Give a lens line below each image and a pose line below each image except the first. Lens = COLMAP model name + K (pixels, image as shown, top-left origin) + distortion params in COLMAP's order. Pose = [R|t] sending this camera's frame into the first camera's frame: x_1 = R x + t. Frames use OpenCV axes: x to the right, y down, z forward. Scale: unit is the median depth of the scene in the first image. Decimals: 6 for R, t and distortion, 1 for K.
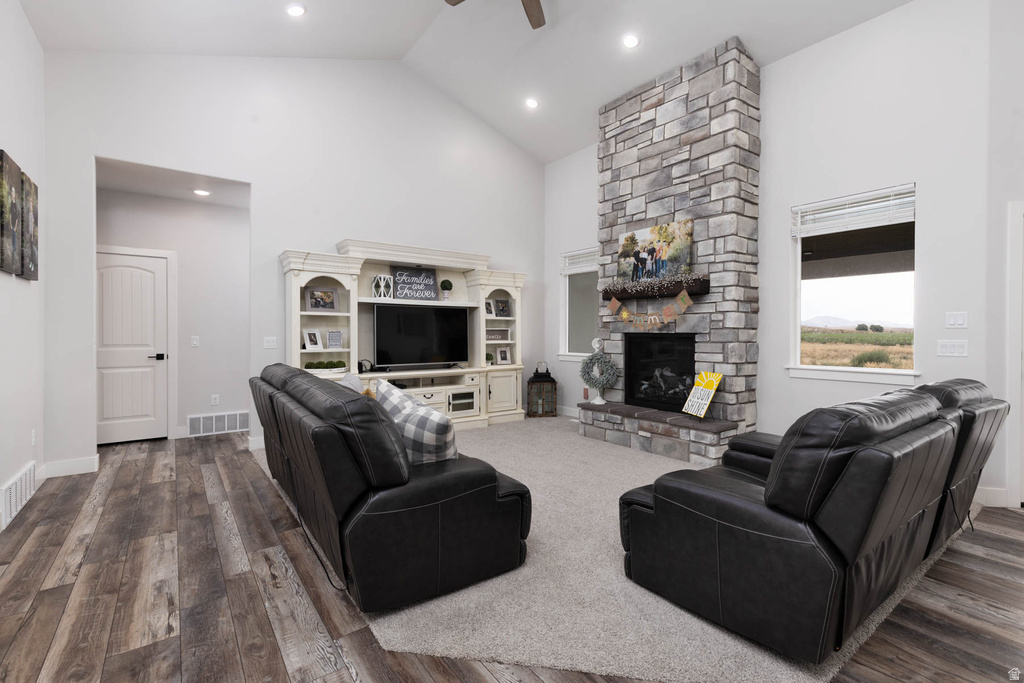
lens RADIAL K [[458.6, 0, 514.6], [0, 458.6, 335.9], [0, 0, 1]] dist [0.009945, -0.002625]
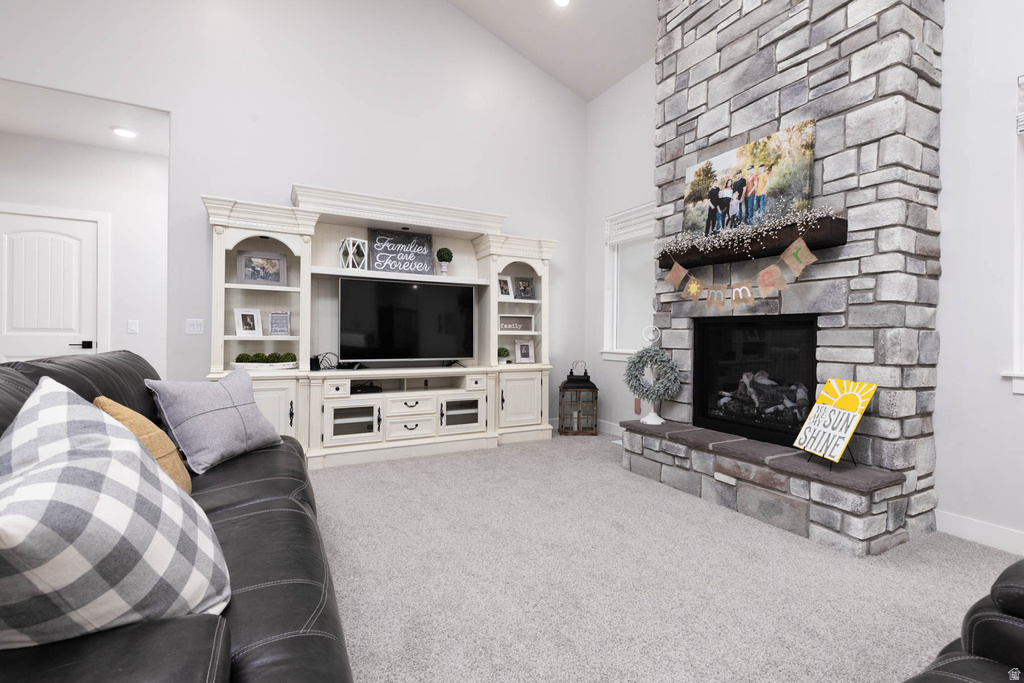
lens RADIAL K [[458.6, 0, 515.4], [0, 458.6, 335.9], [0, 0, 1]] dist [0.009945, -0.002625]
pose [[0.989452, 0.009894, -0.144526, 0.089840], [-0.010620, 0.999935, -0.004250, 0.027550], [0.144475, 0.005740, 0.989492, 0.338628]]
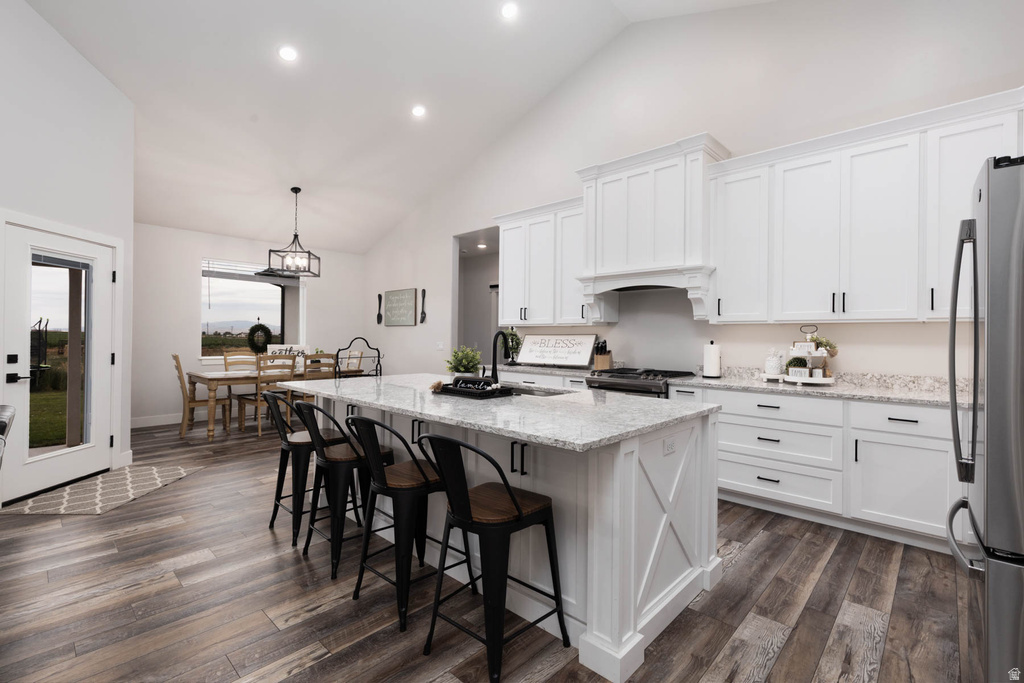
lens RADIAL K [[458.6, 0, 507.9], [0, 458.6, 336.0], [0, 0, 1]] dist [0.009945, -0.002625]
pose [[-0.164216, -0.002889, 0.986420, -0.066515], [-0.005259, 0.999984, 0.002053, -0.011058], [-0.986410, -0.004850, -0.164228, 0.044073]]
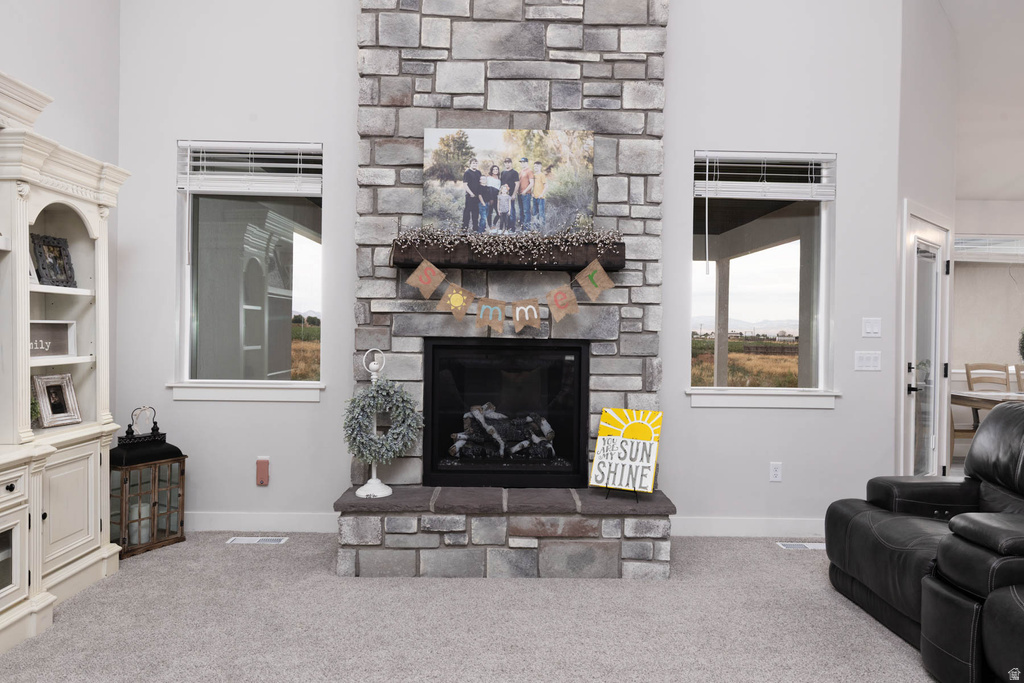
lens RADIAL K [[704.0, 0, 513.7], [0, 704.0, 334.1], [0, 0, 1]] dist [0.007414, -0.007059]
pose [[0.585059, 0.002903, 0.810986, -0.330326], [-0.009188, 0.999953, 0.003049, -0.013926], [-0.810939, -0.009235, 0.585058, 0.545390]]
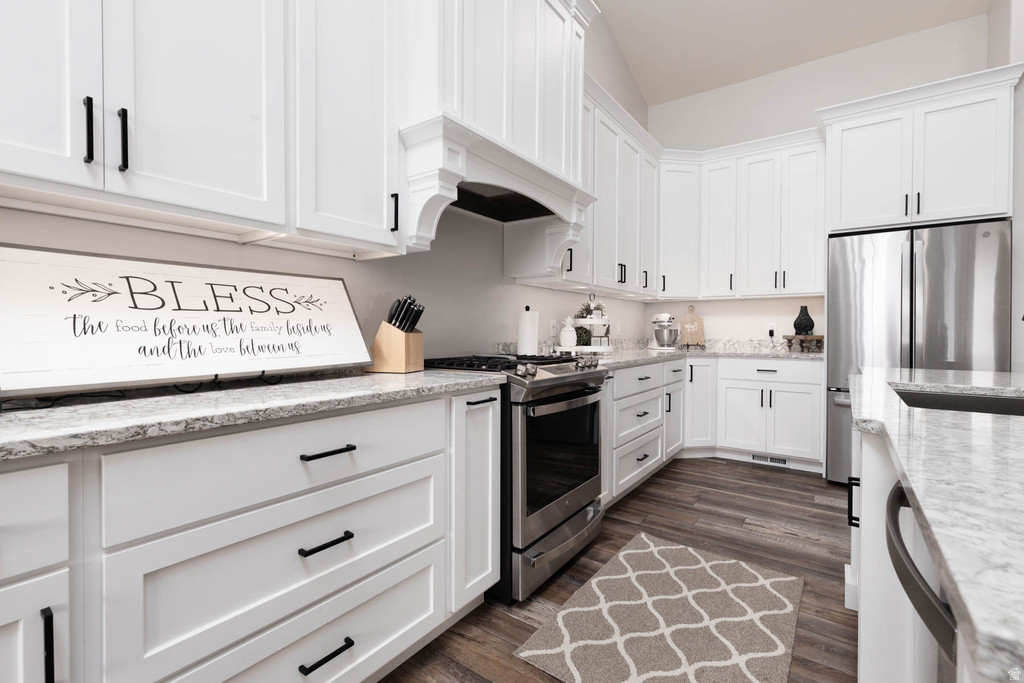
lens RADIAL K [[458.6, 0, 511.5], [0, 458.6, 335.5], [0, 0, 1]] dist [0.009945, -0.002625]
pose [[-0.956178, 0.000530, -0.292787, 0.920095], [-0.003007, 0.999928, 0.011632, 0.029368], [0.292772, 0.012003, -0.956107, 0.094092]]
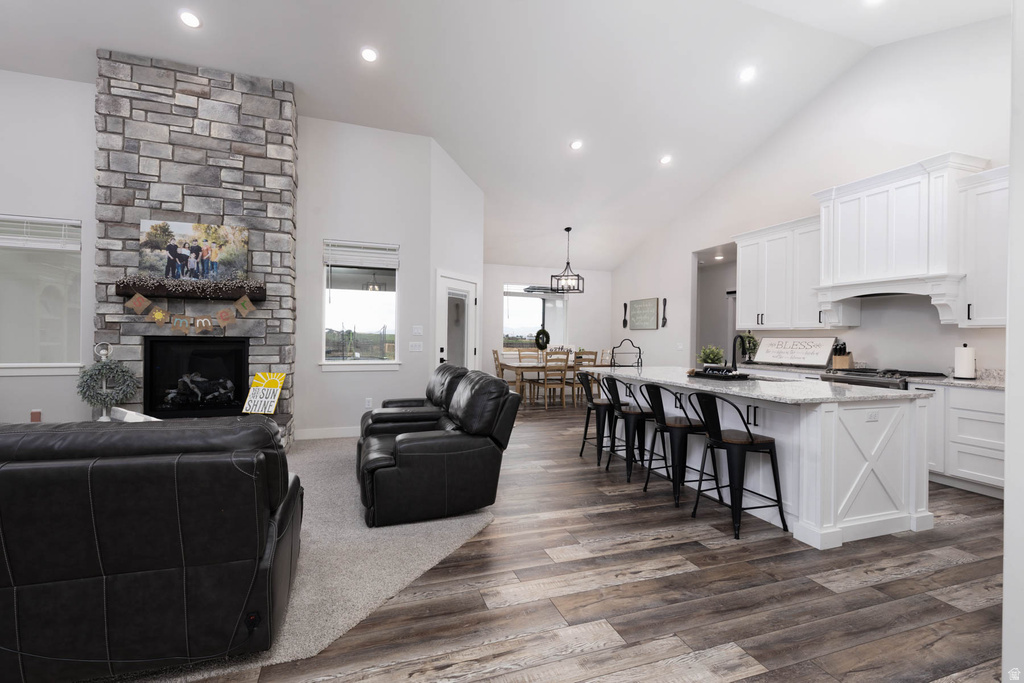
lens RADIAL K [[458.6, 0, 512.3], [0, 458.6, 336.6], [0, 0, 1]] dist [0.009945, -0.002625]
pose [[0.299835, -0.000264, 0.953991, -0.409440], [-0.006477, 0.999976, 0.002313, -0.012663], [-0.953969, -0.006872, 0.299827, 0.099926]]
